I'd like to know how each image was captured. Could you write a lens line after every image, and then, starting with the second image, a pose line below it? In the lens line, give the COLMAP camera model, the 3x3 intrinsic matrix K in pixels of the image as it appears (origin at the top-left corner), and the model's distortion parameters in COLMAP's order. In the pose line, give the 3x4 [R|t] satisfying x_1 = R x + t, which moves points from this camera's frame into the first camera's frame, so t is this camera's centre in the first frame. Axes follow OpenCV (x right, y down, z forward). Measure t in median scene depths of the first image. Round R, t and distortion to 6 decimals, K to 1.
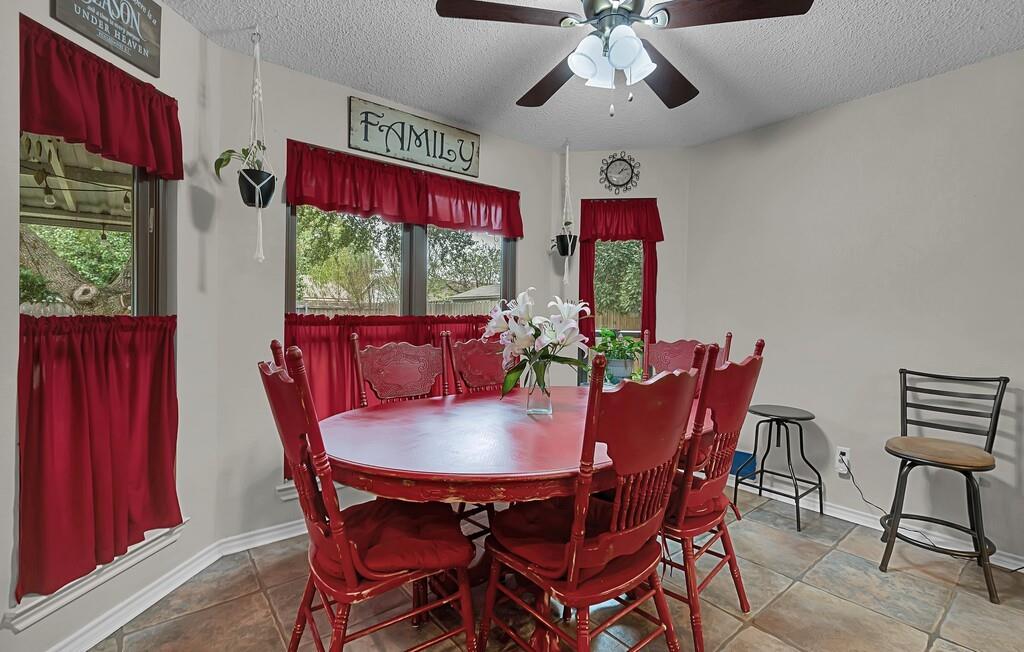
lens RADIAL K [[456.2, 0, 522.2], [0, 456.2, 326.3], [0, 0, 1]] dist [-0.003829, -0.000059]
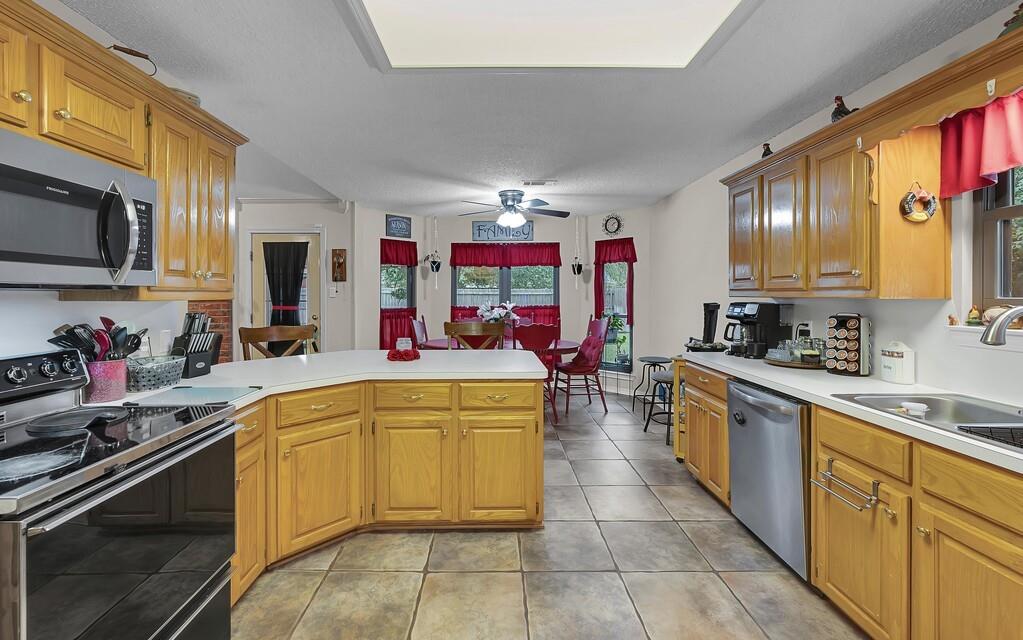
lens RADIAL K [[431.8, 0, 495.4], [0, 431.8, 296.8], [0, 0, 1]] dist [-0.004265, -0.000479]
pose [[0.775521, -0.012232, -0.631204, 1.075631], [-0.003497, 0.999714, -0.023670, -0.019052], [0.631312, 0.020564, 0.775256, -0.685012]]
